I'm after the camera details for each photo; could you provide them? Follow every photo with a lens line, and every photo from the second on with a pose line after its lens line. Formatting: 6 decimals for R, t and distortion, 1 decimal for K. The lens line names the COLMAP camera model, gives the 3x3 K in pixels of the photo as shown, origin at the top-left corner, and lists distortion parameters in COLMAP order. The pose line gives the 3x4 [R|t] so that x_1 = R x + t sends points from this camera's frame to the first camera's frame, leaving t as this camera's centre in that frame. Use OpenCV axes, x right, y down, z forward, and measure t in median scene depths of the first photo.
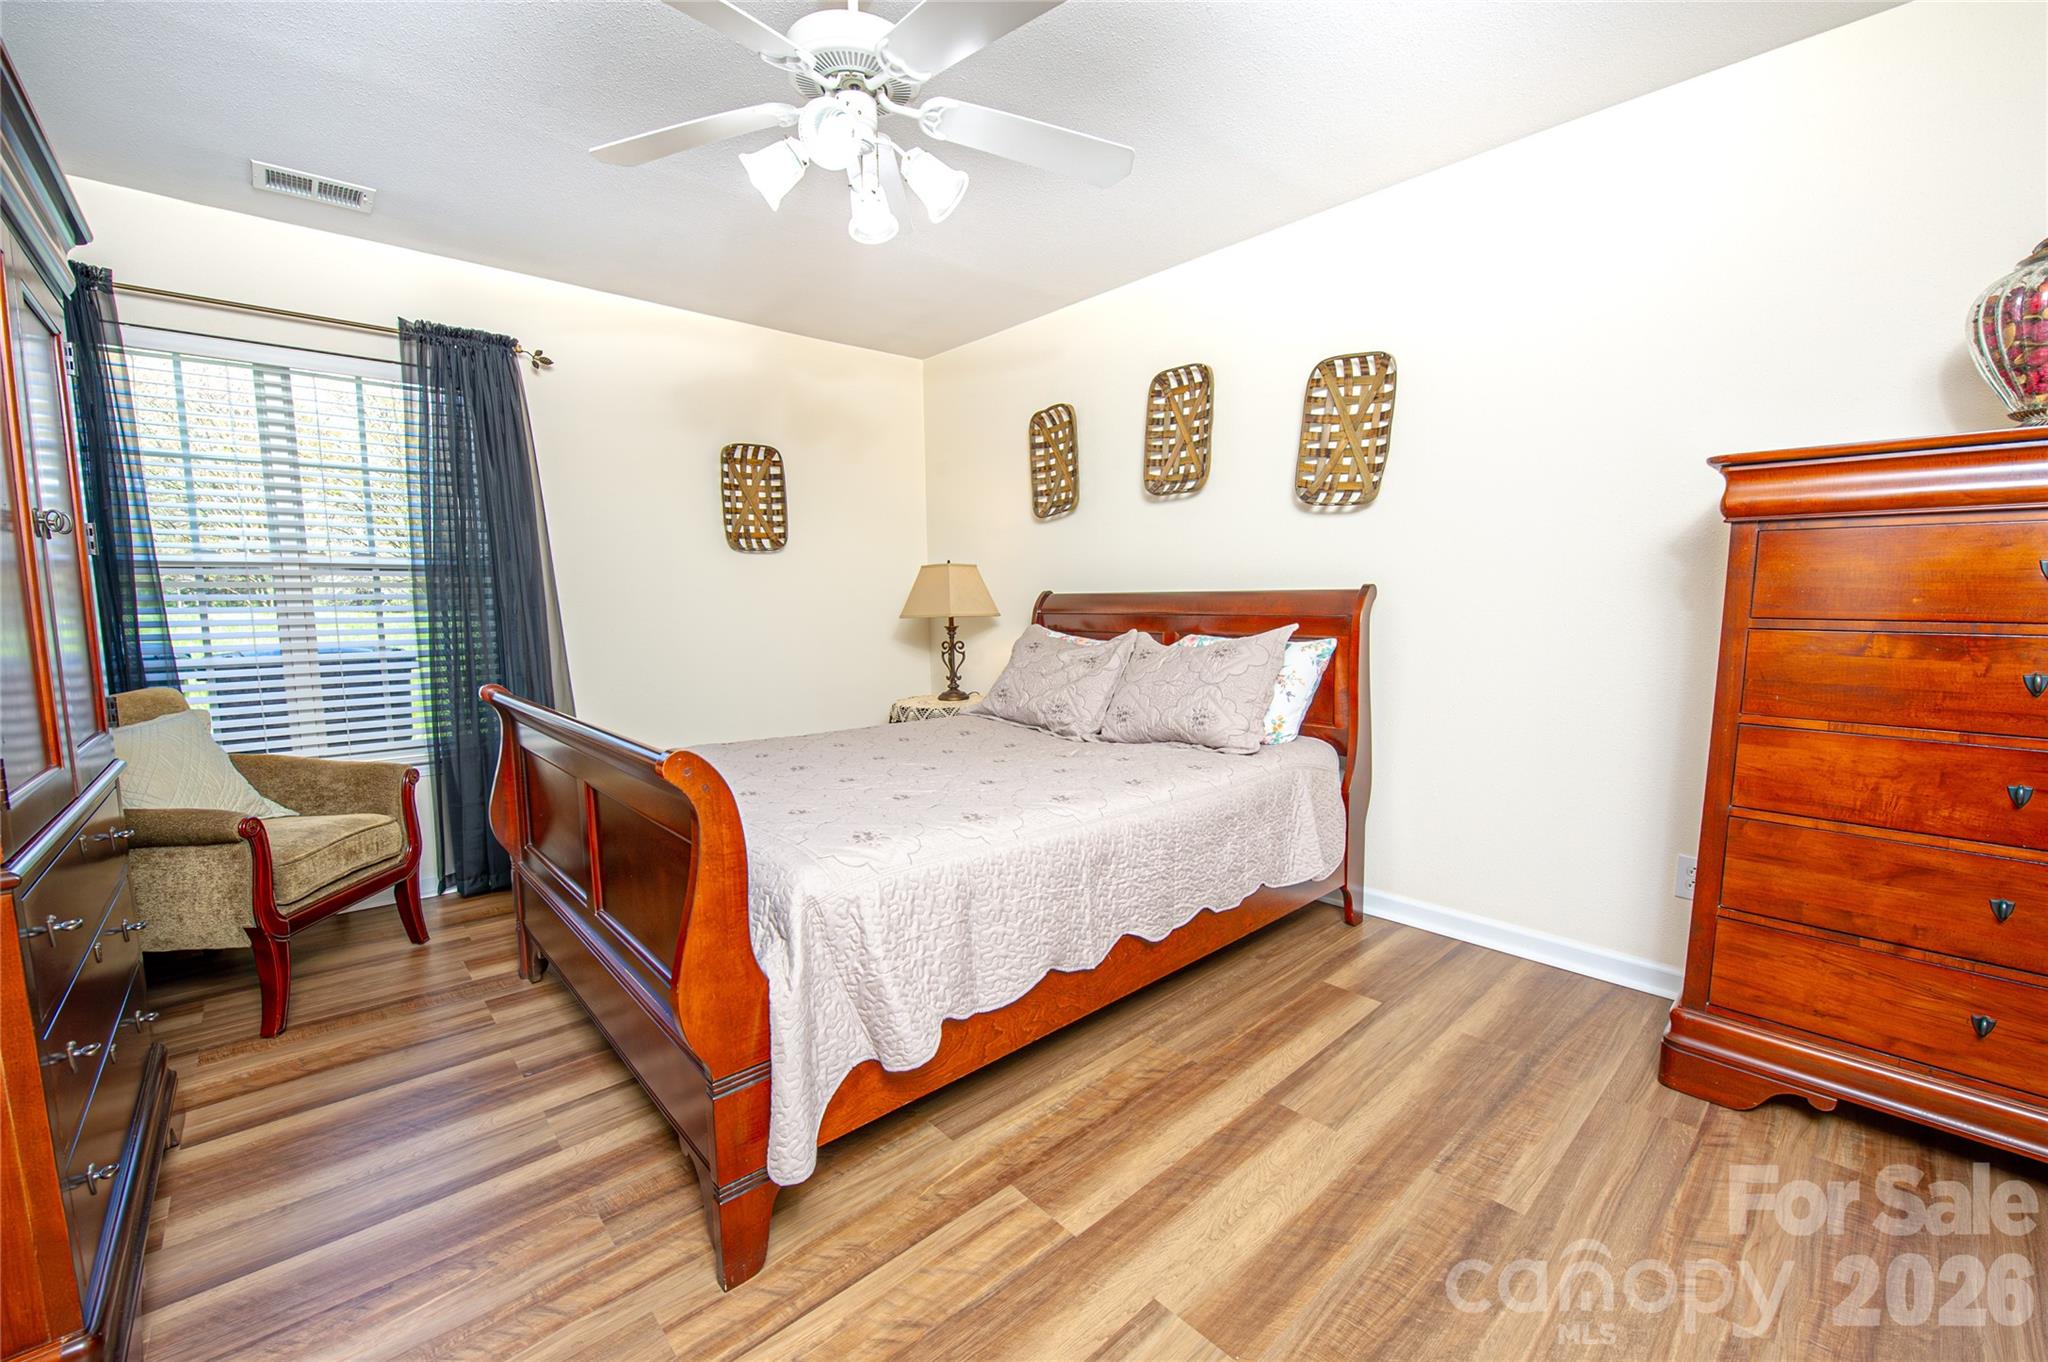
lens RADIAL K [[823.9, 0, 964.0], [0, 823.9, 691.5], [0, 0, 1]] dist [-0.012959, -0.000756]
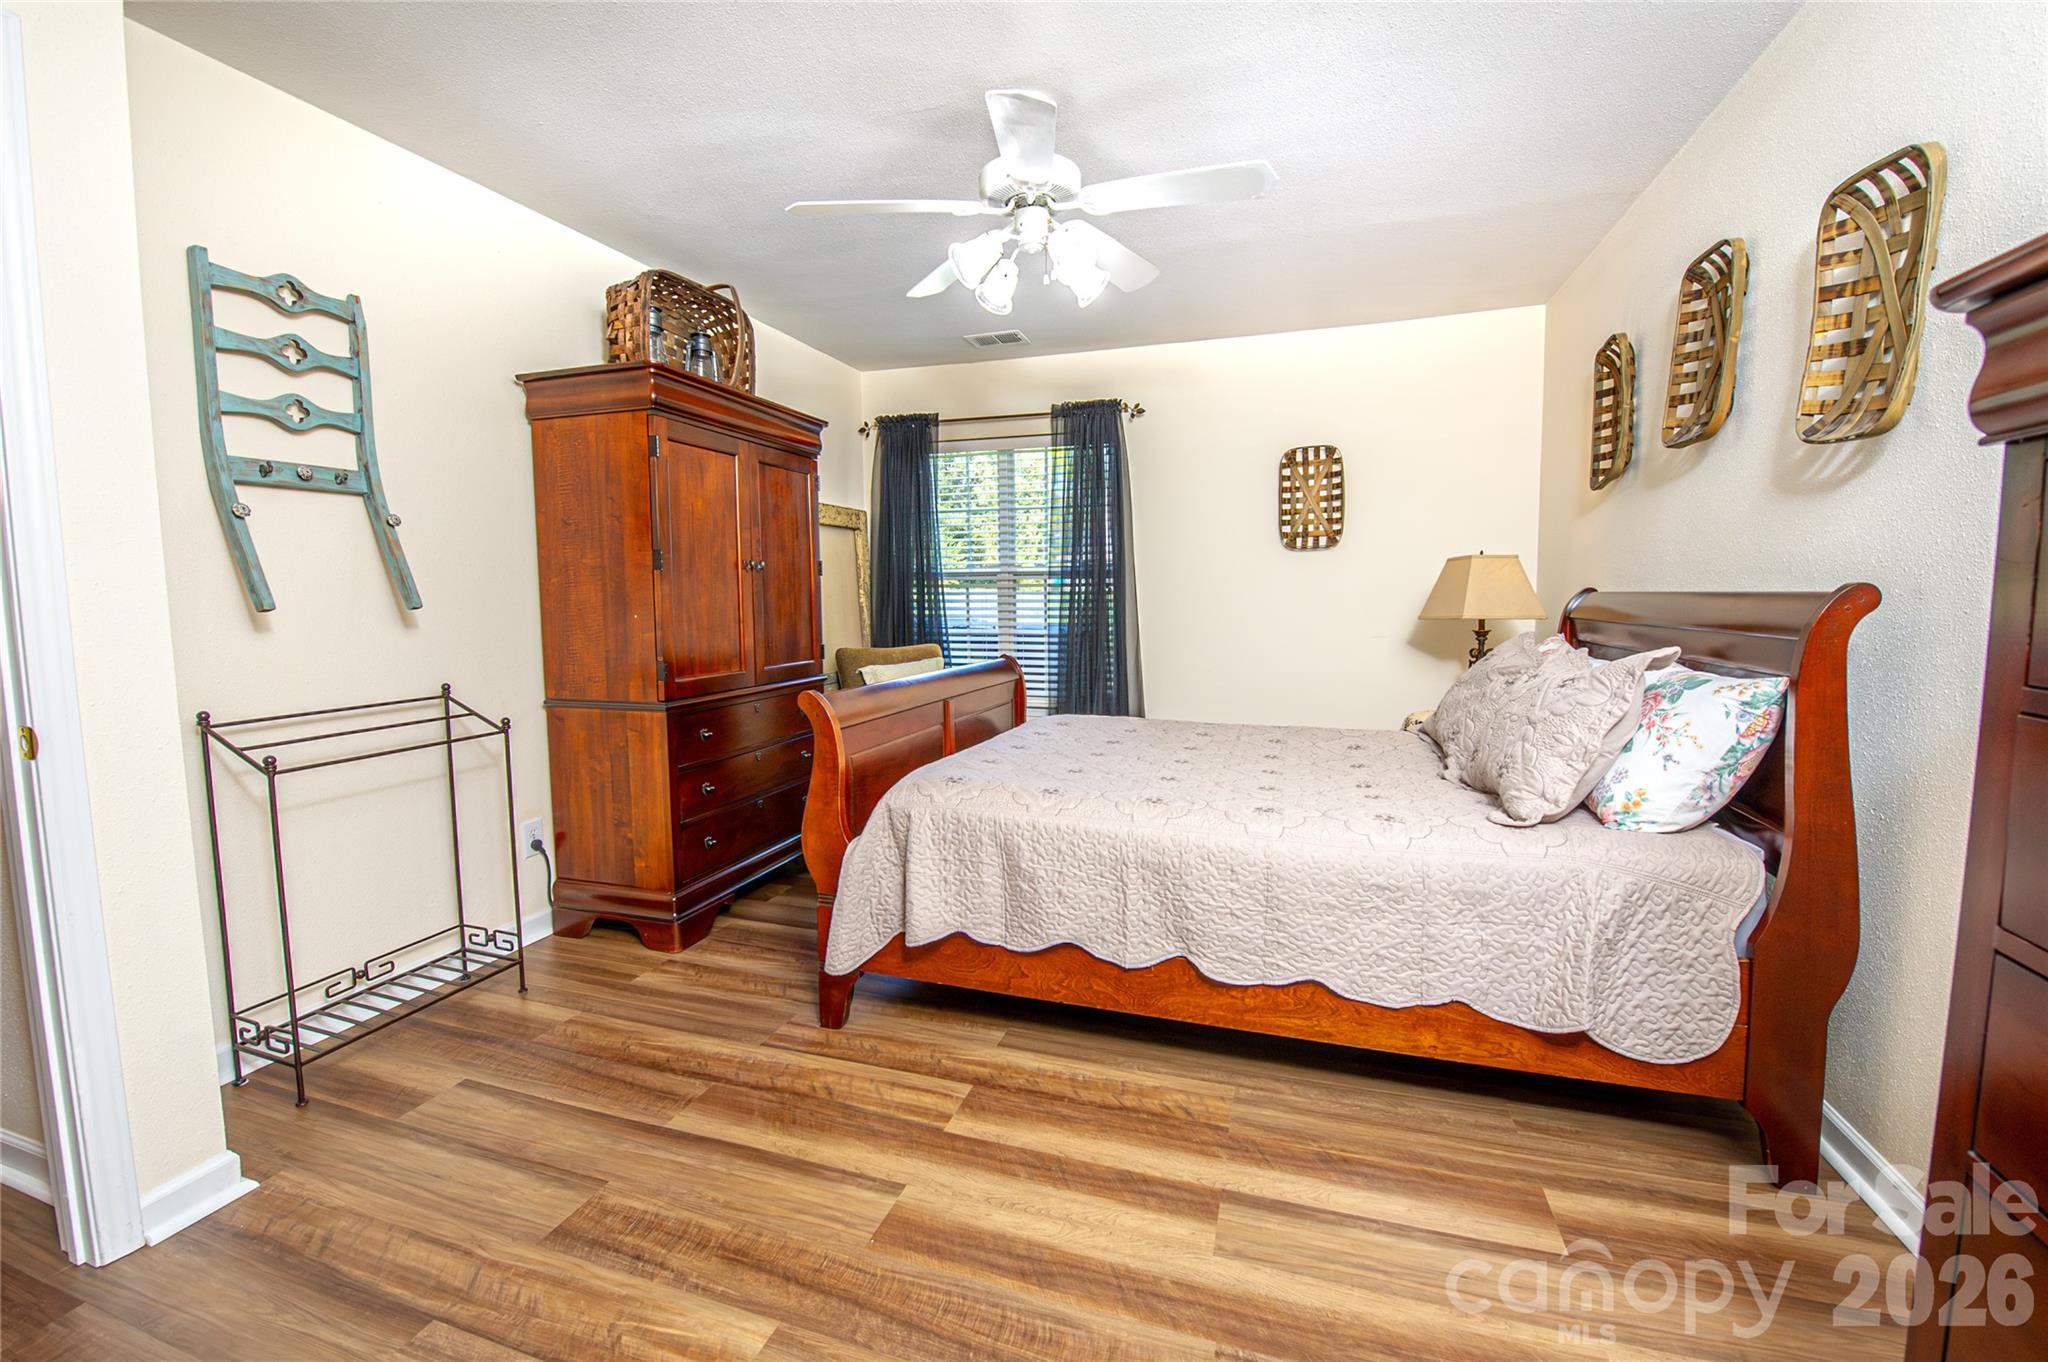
lens RADIAL K [[823.9, 0, 1015.7], [0, 823.9, 671.1], [0, 0, 1]] dist [-0.012959, -0.000756]
pose [[0.497916, 0.086481, -0.862902, 0.592058], [-0.095169, 0.994455, 0.044751, -0.037864], [0.861987, 0.059839, 0.503385, 0.221242]]
